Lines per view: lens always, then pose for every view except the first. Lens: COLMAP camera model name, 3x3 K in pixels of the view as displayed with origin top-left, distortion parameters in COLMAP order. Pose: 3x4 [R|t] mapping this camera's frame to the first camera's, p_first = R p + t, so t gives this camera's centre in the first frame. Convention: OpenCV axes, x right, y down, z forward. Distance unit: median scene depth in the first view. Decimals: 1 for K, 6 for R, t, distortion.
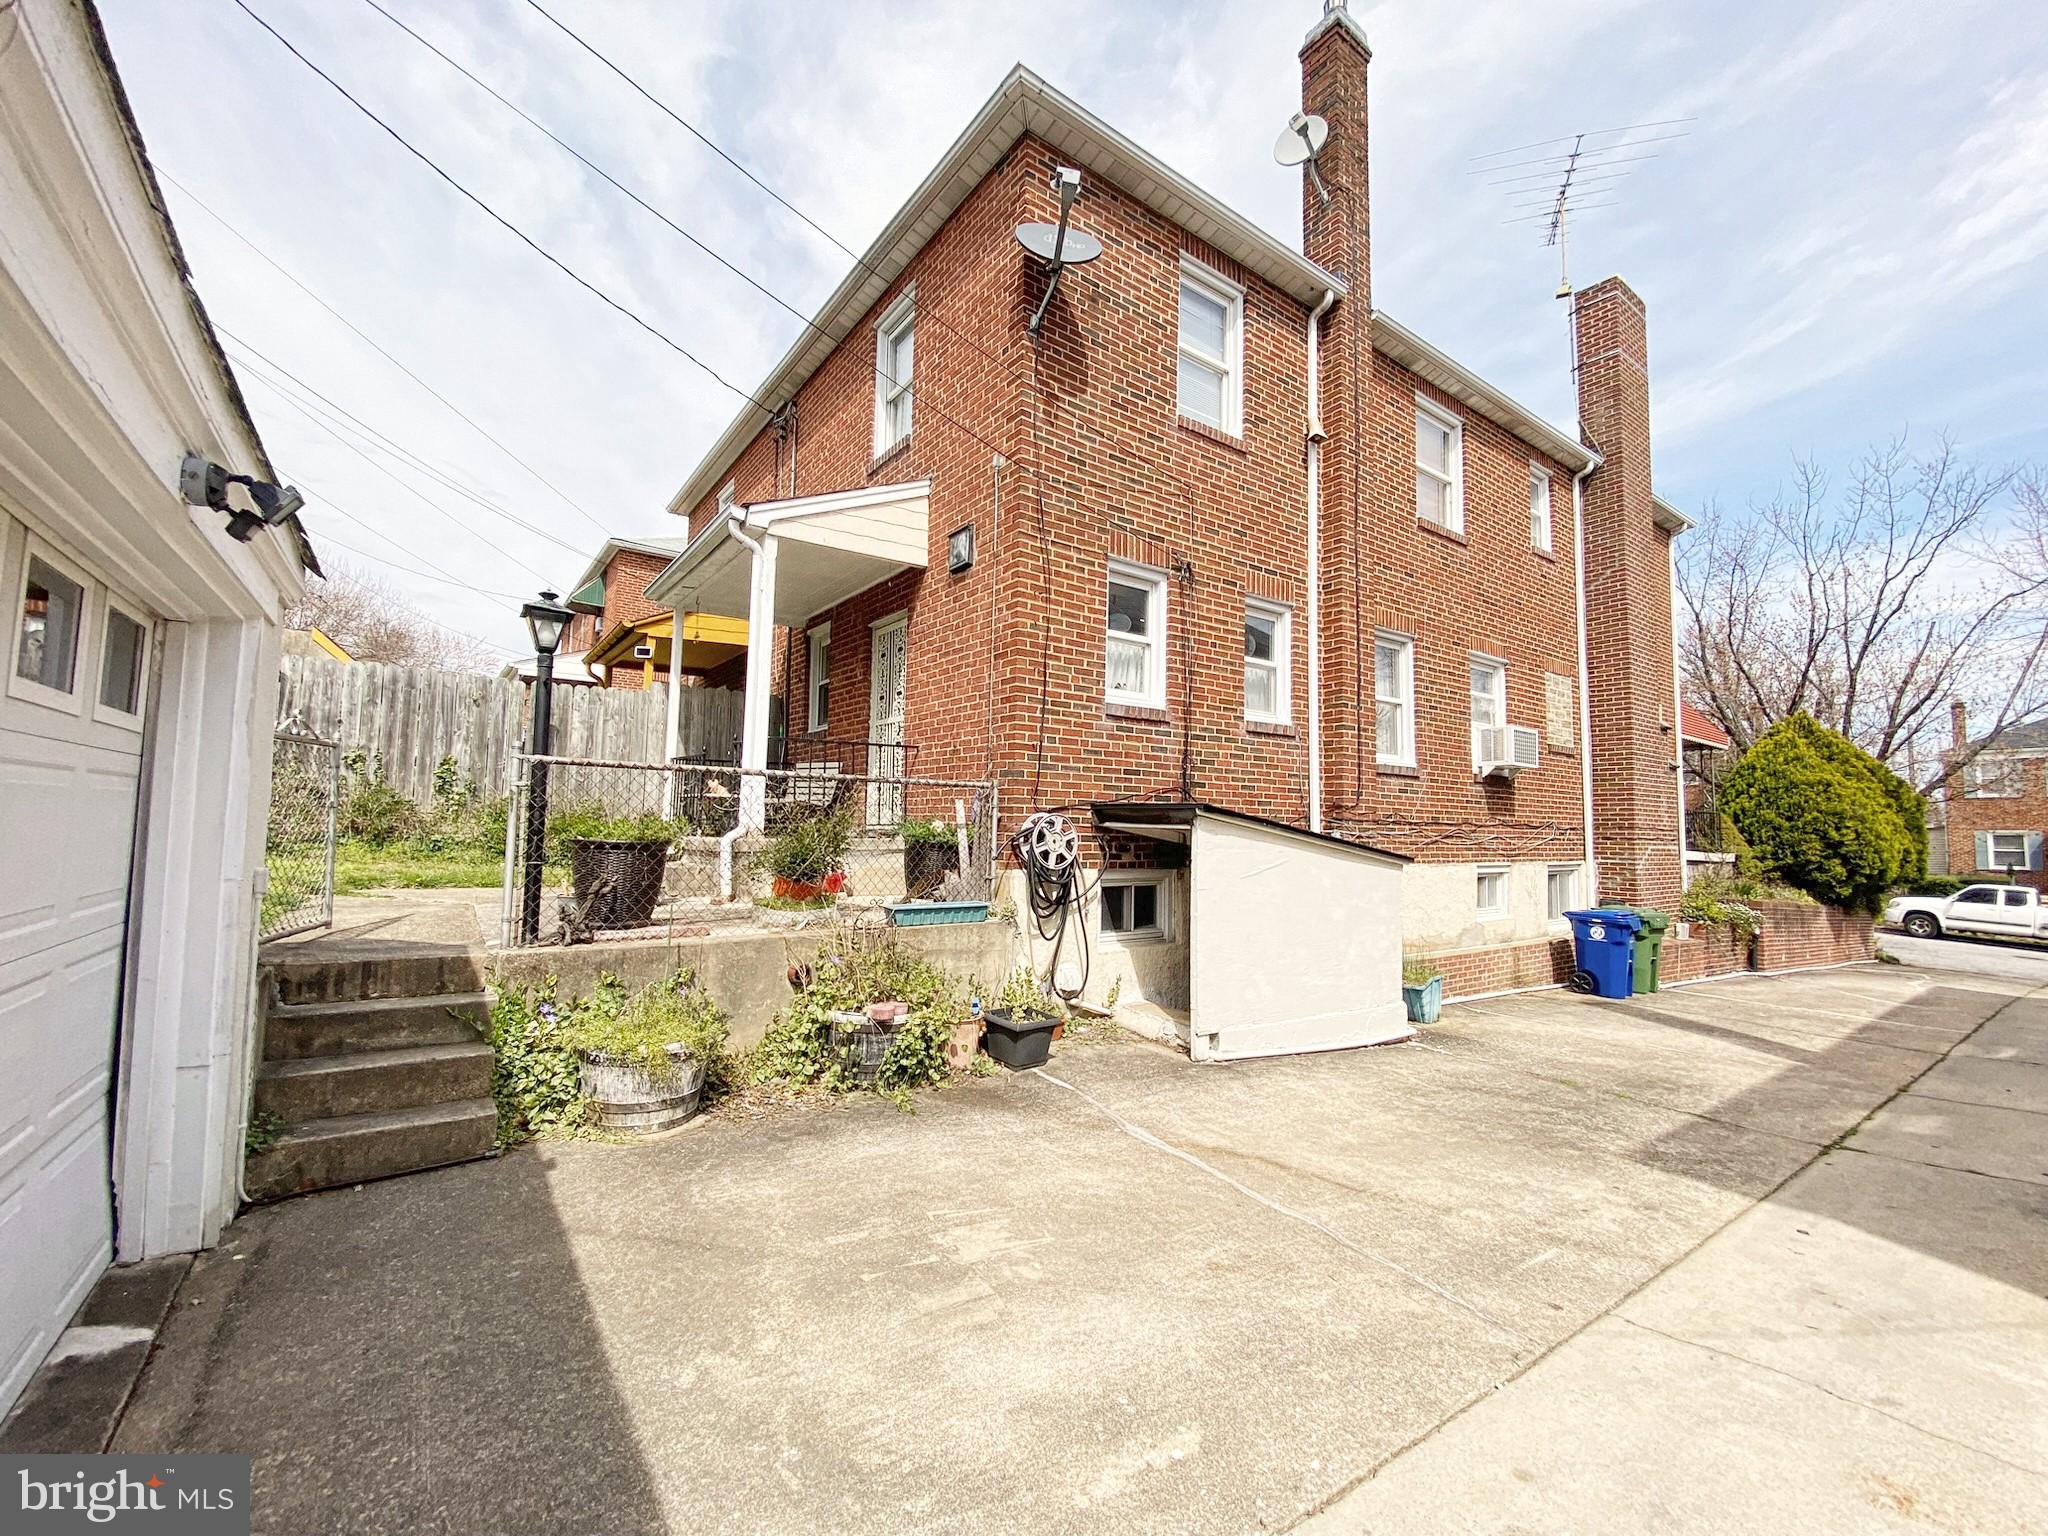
lens RADIAL K [[823.5, 0, 1036.6], [0, 823.5, 774.2], [0, 0, 1]] dist [0.034159, -0.028357]
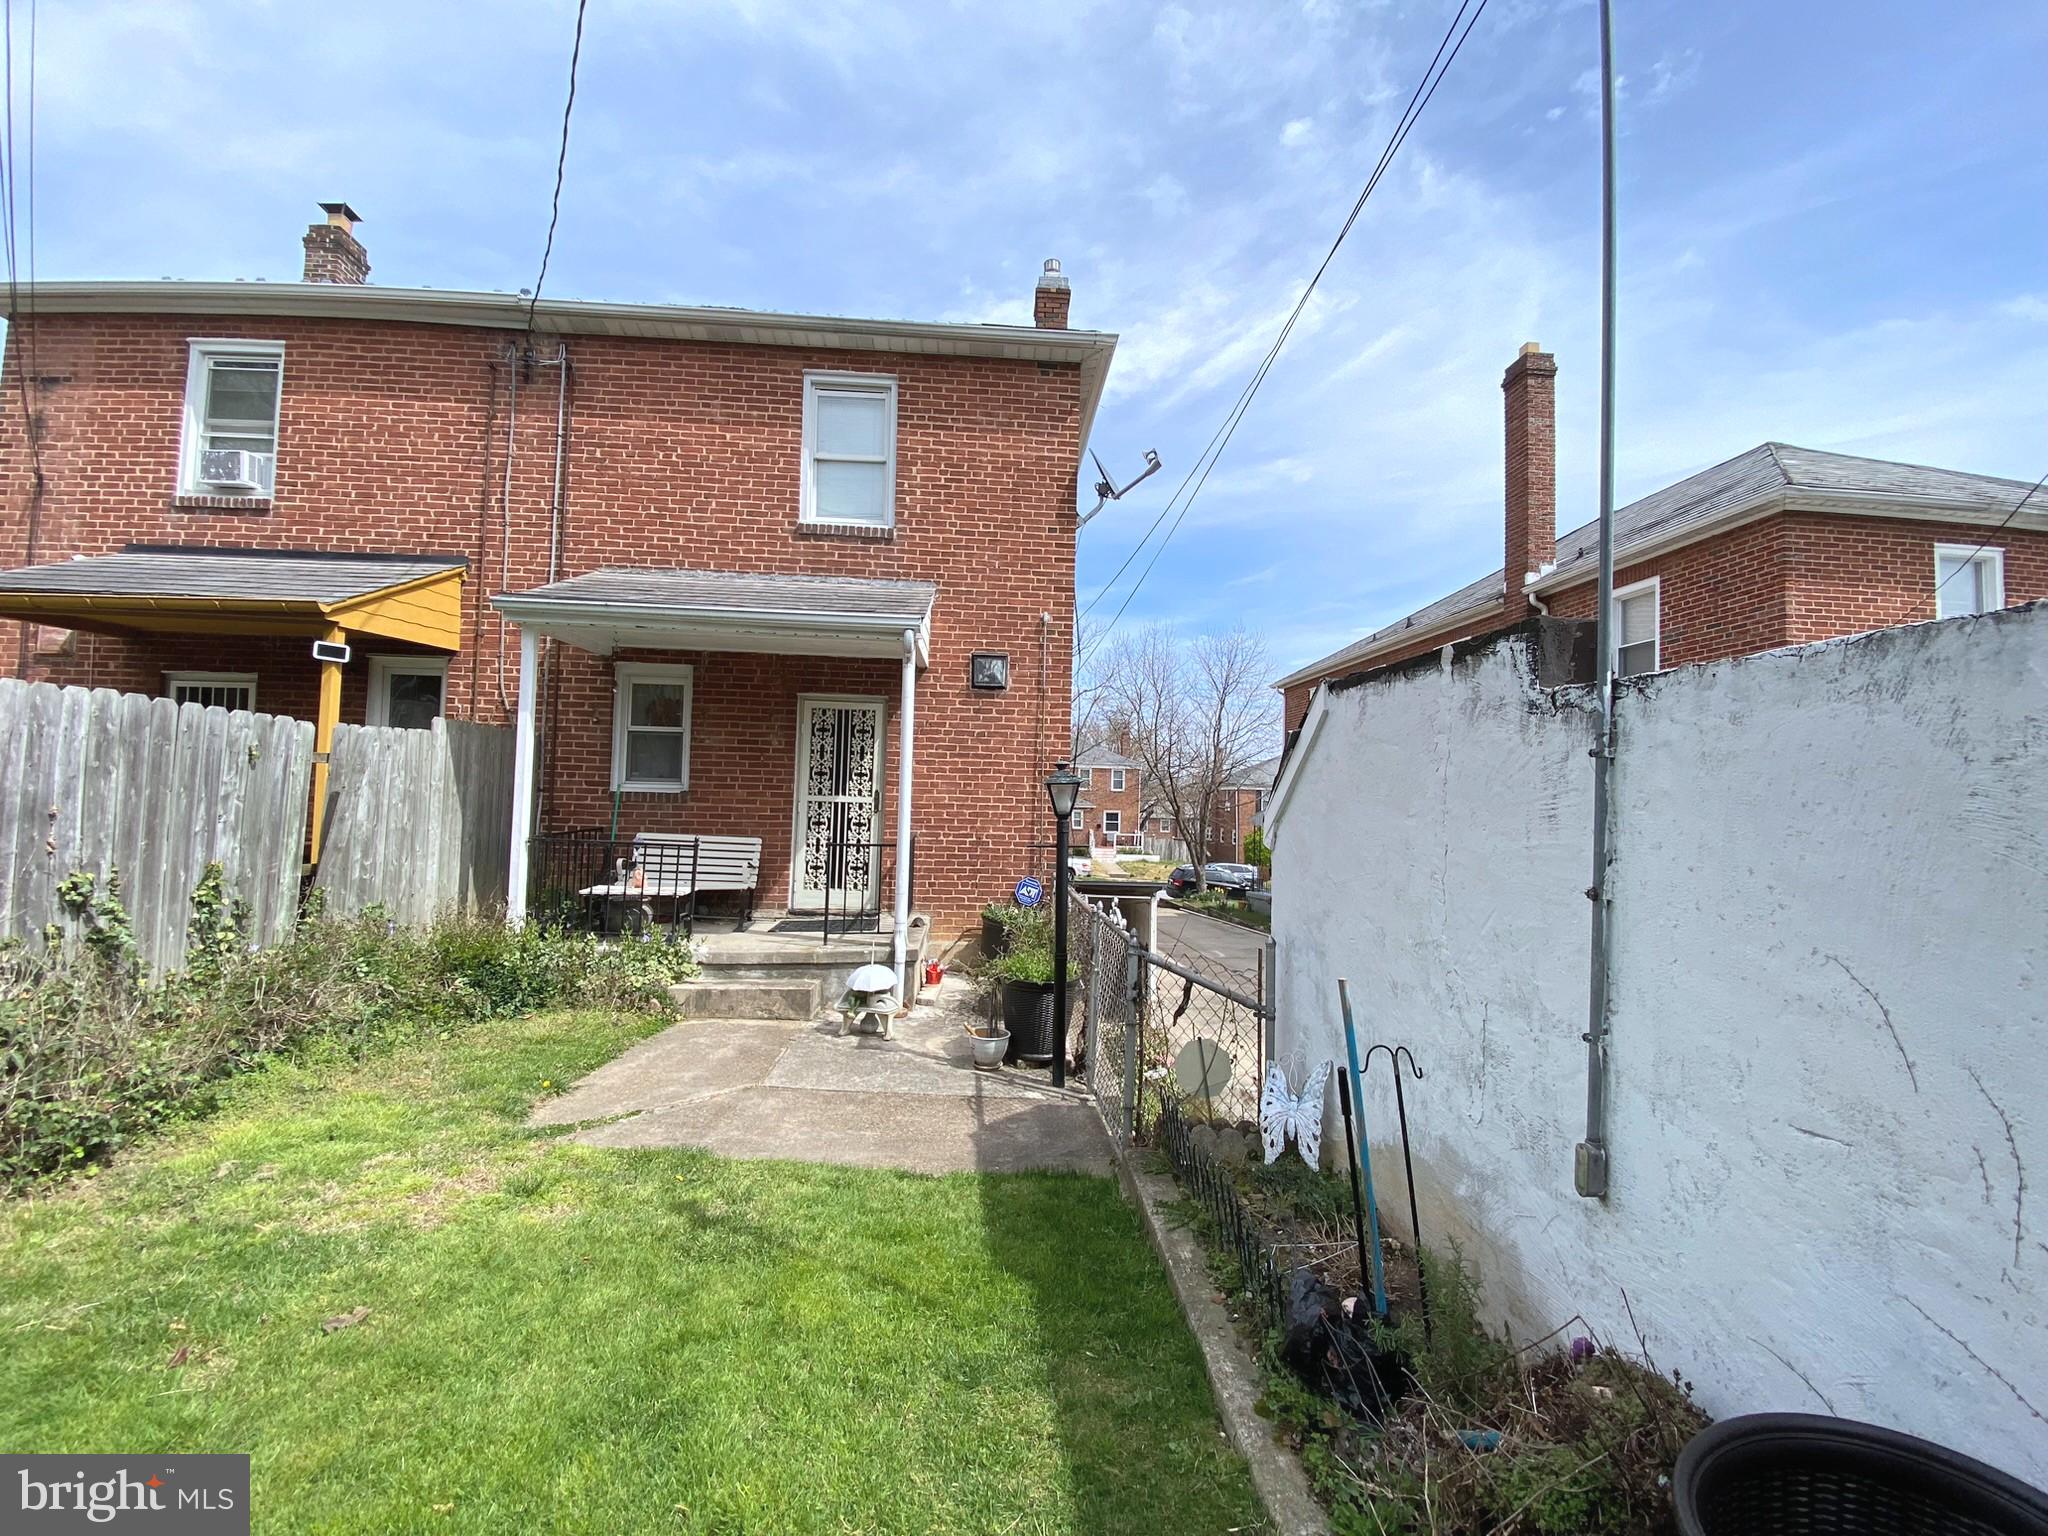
lens RADIAL K [[823.5, 0, 1036.6], [0, 823.5, 774.2], [0, 0, 1]] dist [0.034159, -0.028357]
pose [[0.529000, 0.021034, 0.848361, -0.902706], [-0.069500, 0.997408, 0.018608, -0.130098], [-0.845771, -0.068805, 0.529091, 0.267266]]
